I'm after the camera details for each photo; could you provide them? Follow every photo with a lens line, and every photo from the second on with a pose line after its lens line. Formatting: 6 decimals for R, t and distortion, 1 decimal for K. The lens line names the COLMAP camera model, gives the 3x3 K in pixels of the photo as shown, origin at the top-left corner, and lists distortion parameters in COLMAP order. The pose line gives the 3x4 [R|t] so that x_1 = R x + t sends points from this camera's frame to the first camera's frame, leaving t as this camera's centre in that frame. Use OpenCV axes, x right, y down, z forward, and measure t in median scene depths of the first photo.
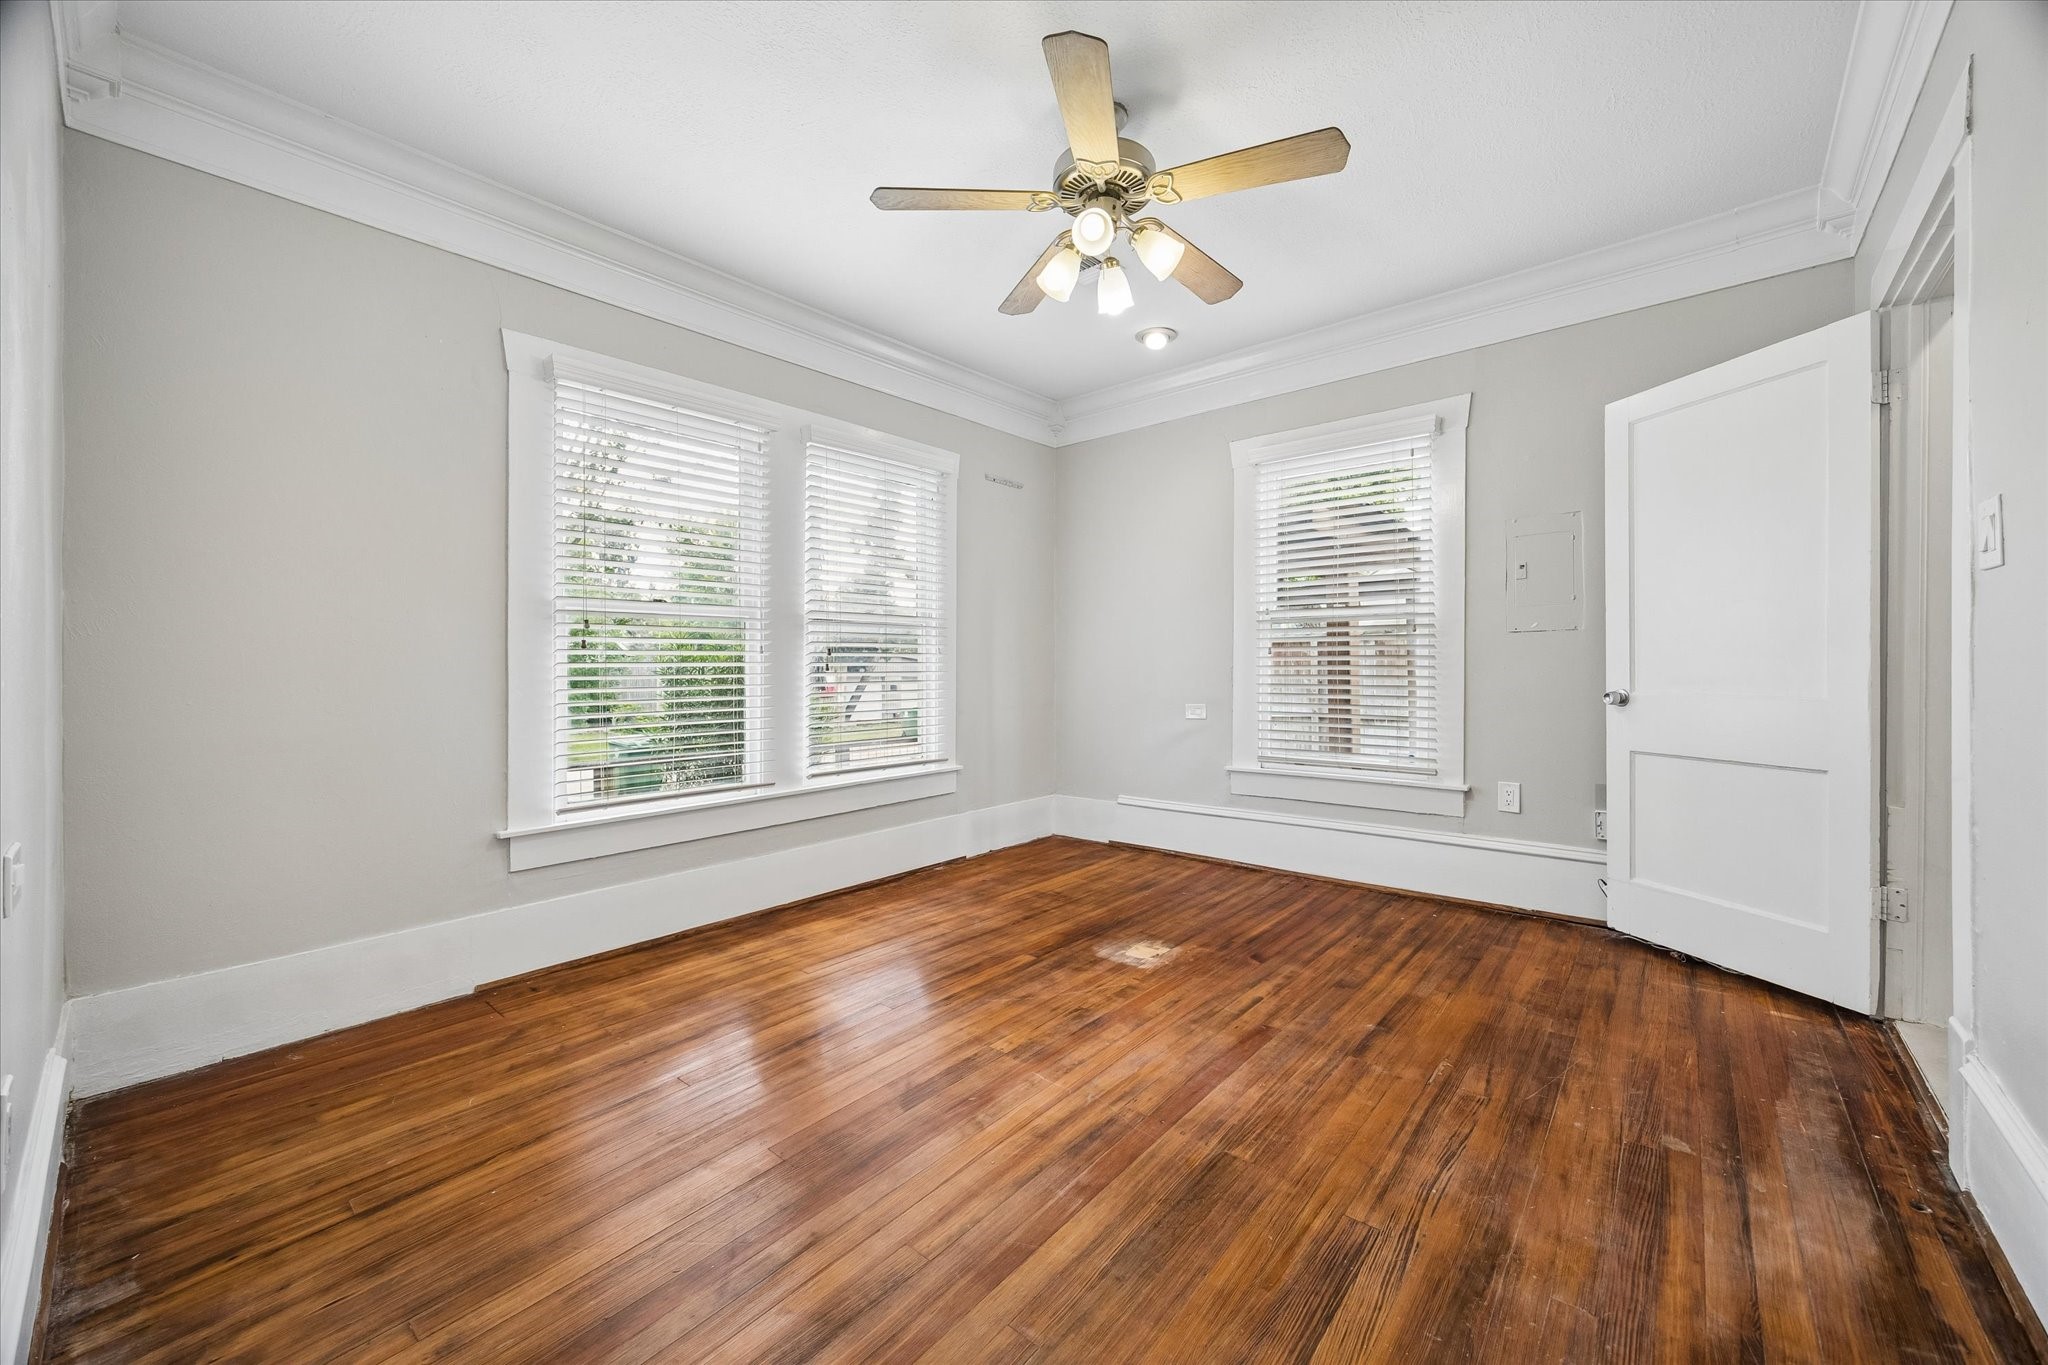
lens RADIAL K [[800.7, 0, 1007.6], [0, 800.7, 675.3], [0, 0, 1]] dist [0.002156, 0.001095]
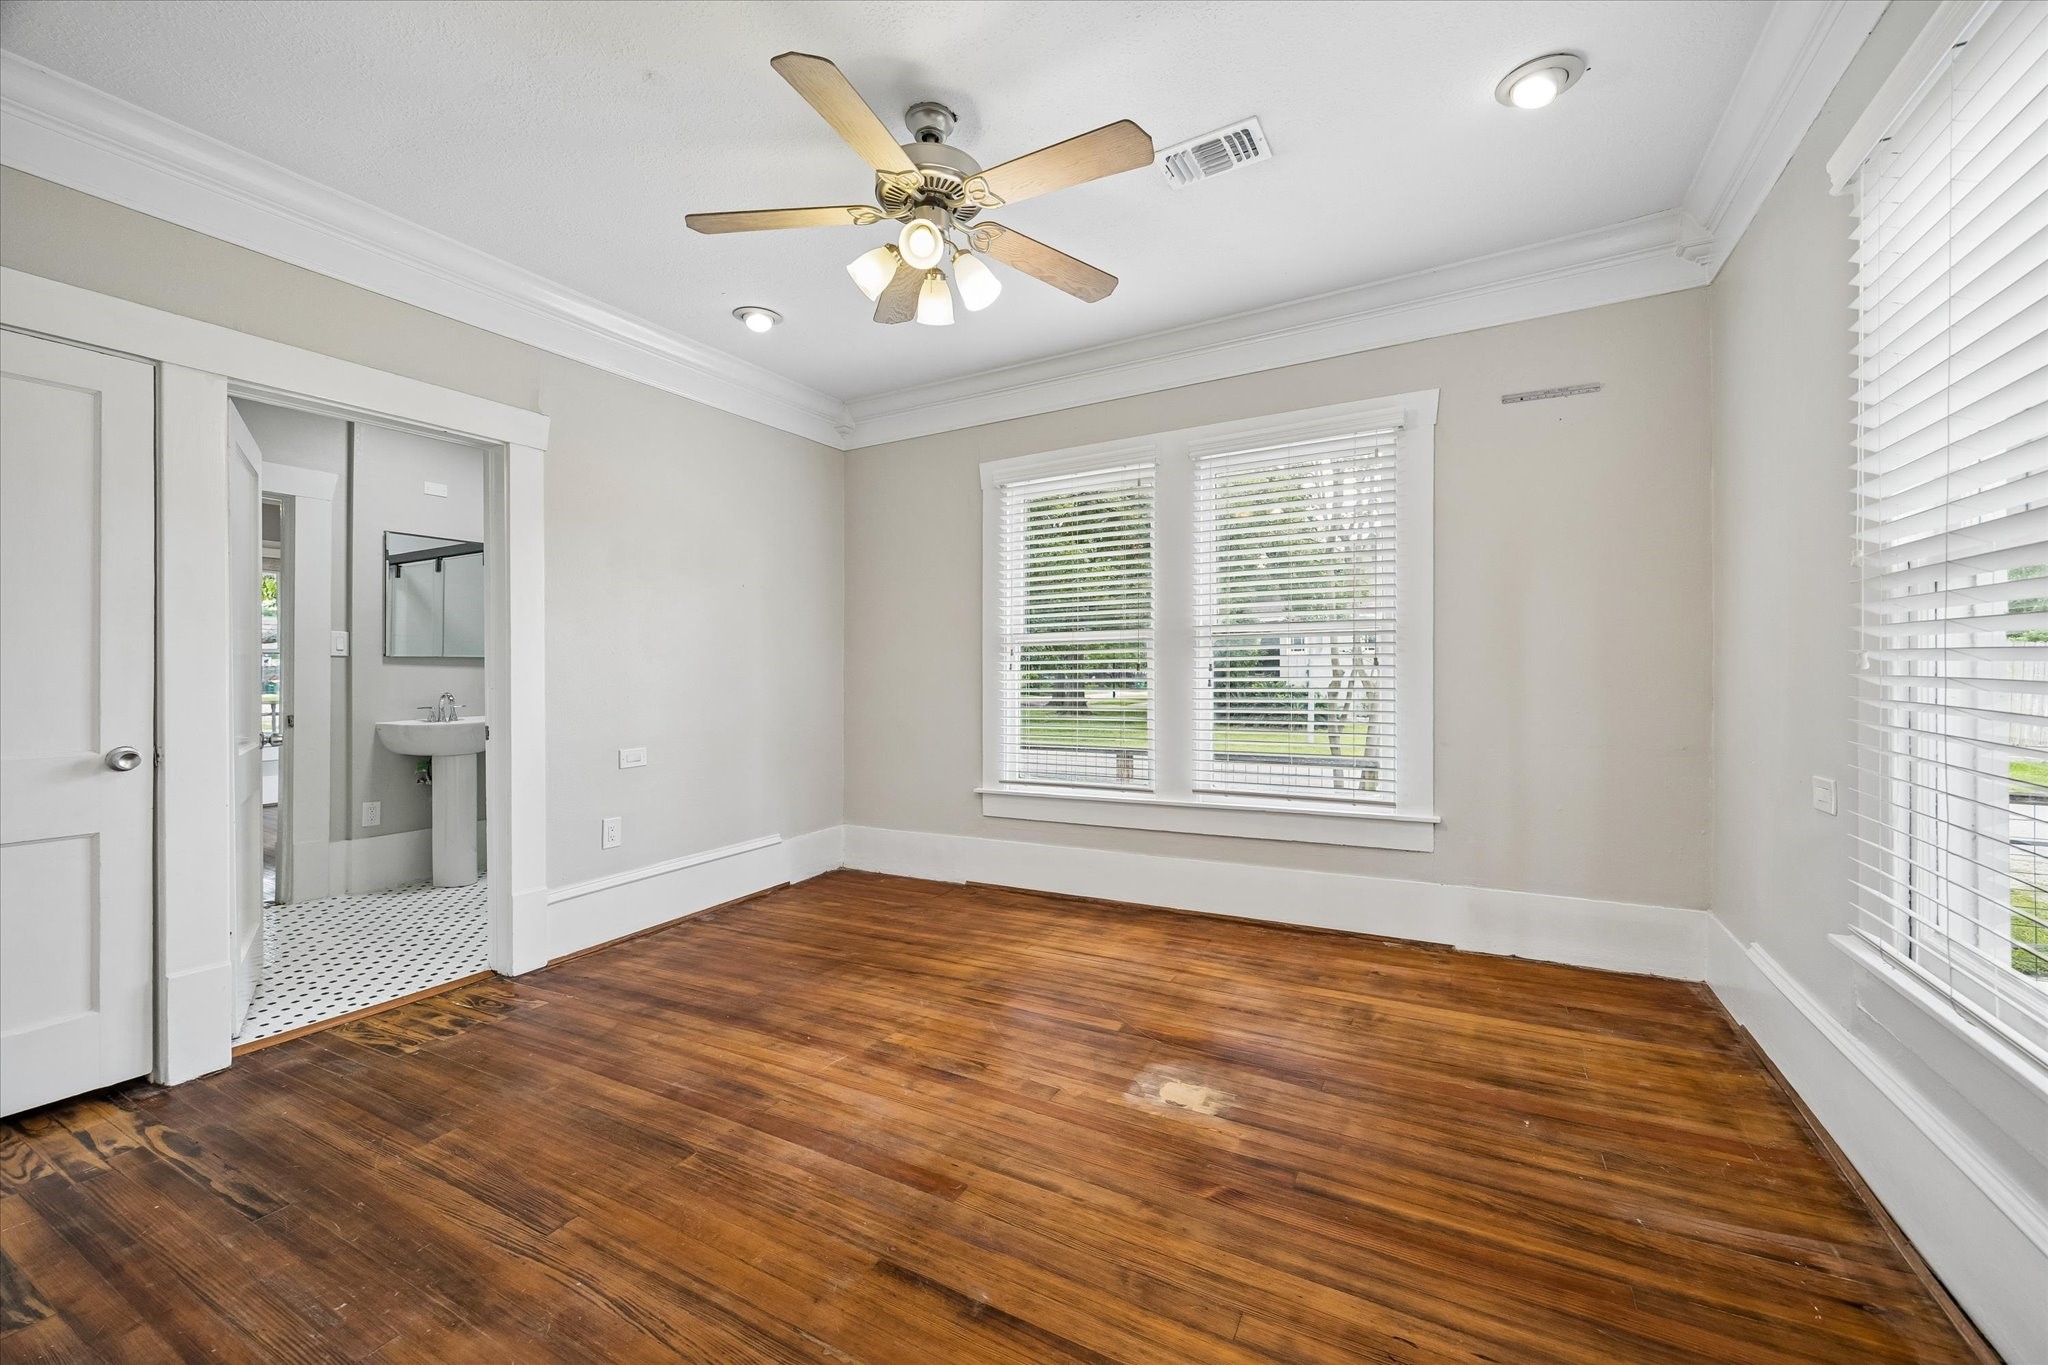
lens RADIAL K [[800.7, 0, 1036.6], [0, 800.7, 664.3], [0, 0, 1]] dist [0.002156, 0.001095]
pose [[0.205811, -0.002312, -0.978589, 0.833276], [0.008455, 0.999964, -0.000584, -0.041445], [0.978555, -0.008154, 0.205823, 0.712387]]
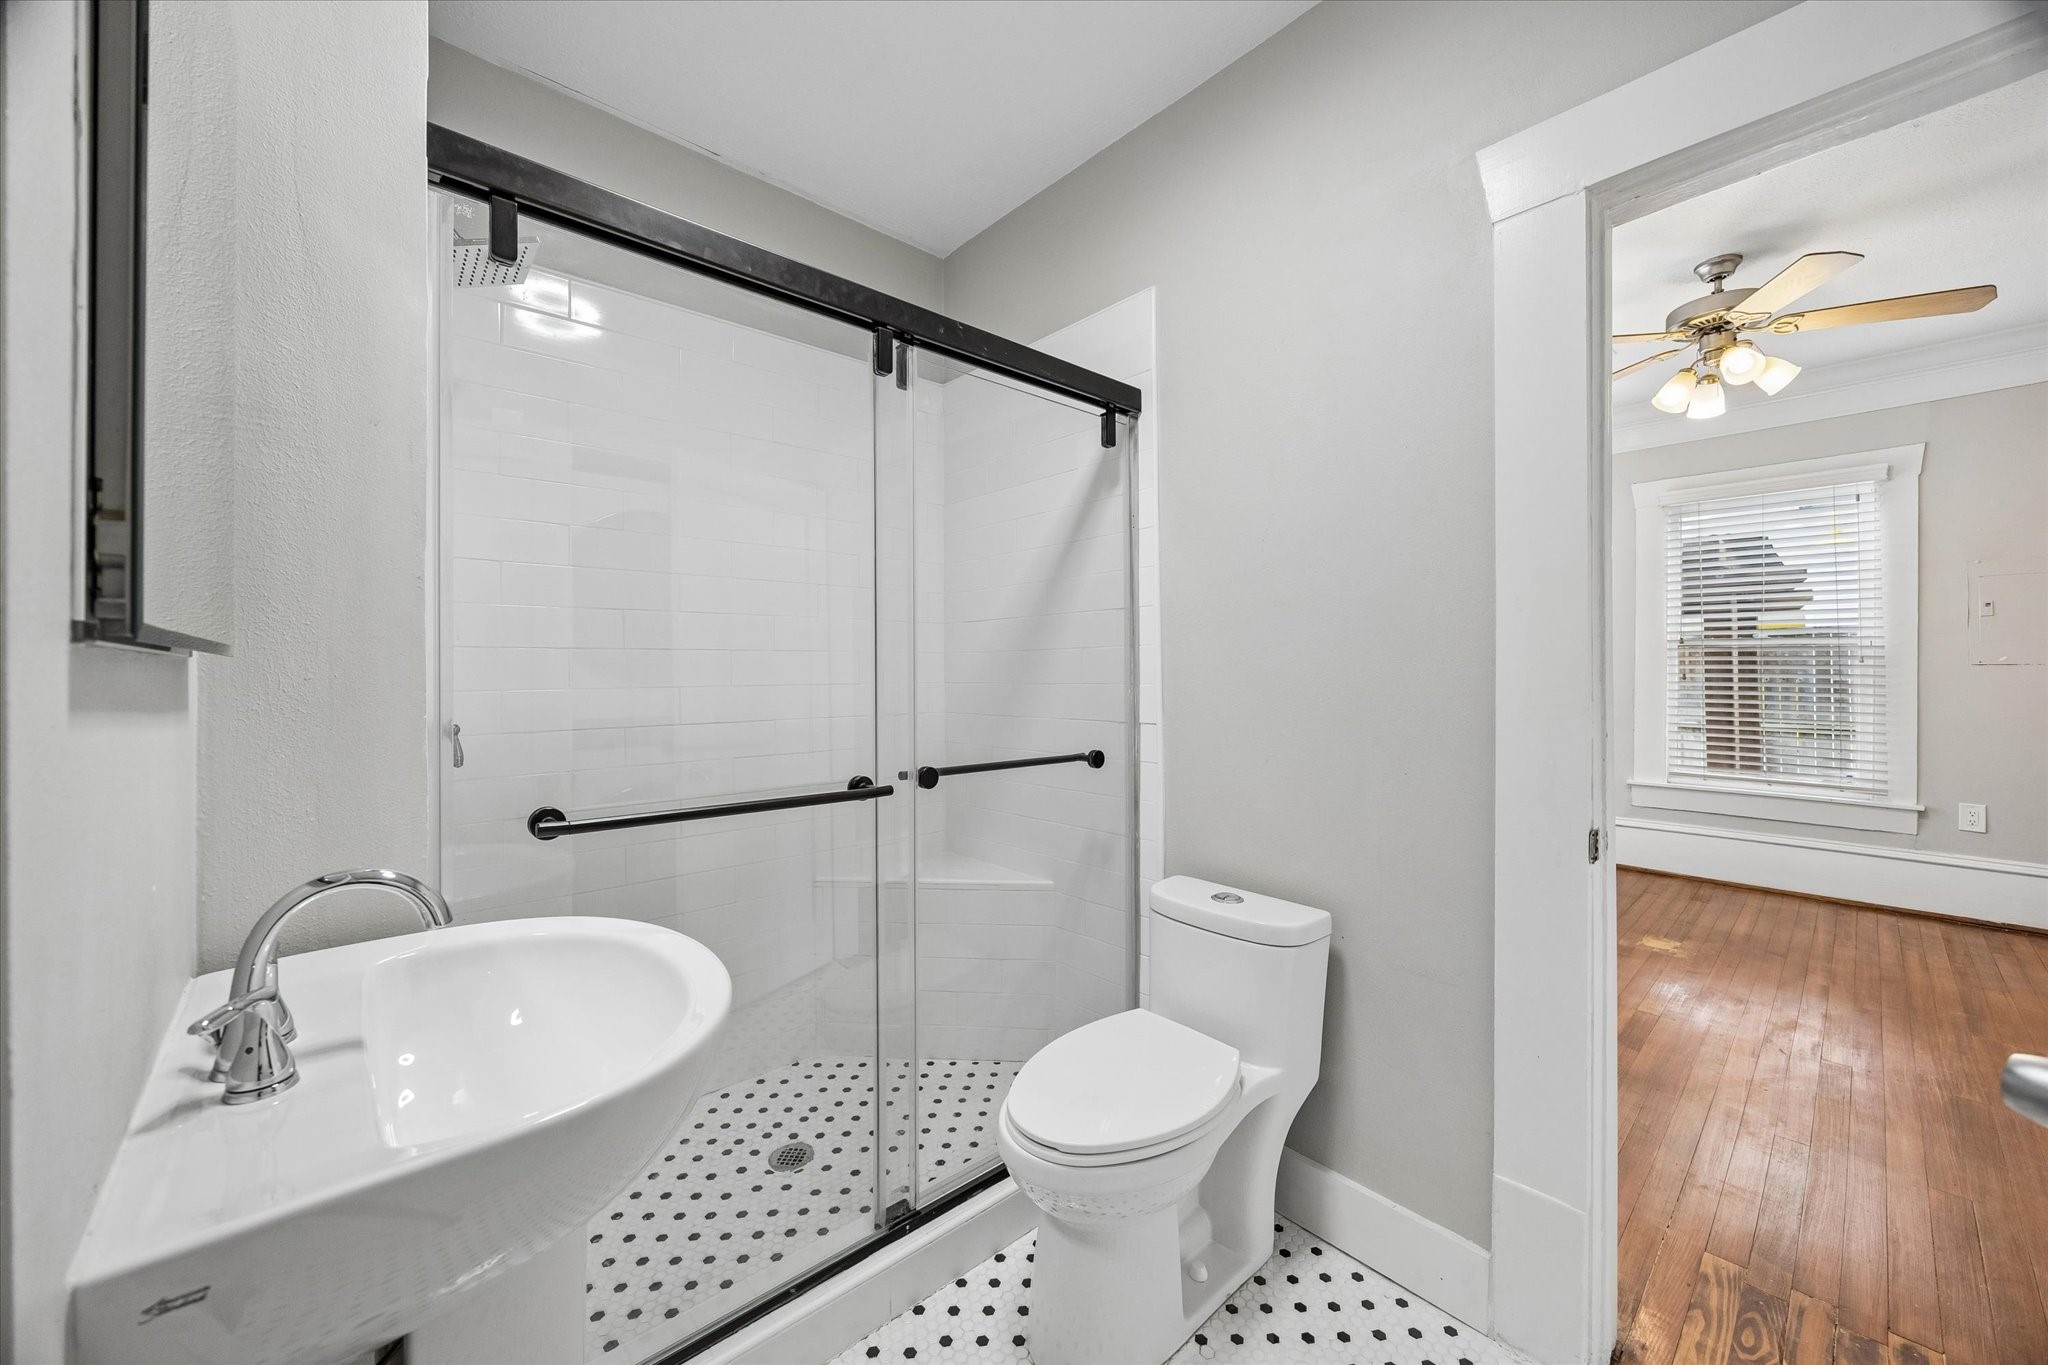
lens RADIAL K [[800.7, 0, 1005.5], [0, 800.7, 673.6], [0, 0, 1]] dist [0.002156, 0.001095]
pose [[0.992508, 0.001635, -0.122167, -0.630666], [-0.000478, 0.999955, 0.009499, -0.061459], [0.122177, -0.009369, 0.992464, -0.278979]]
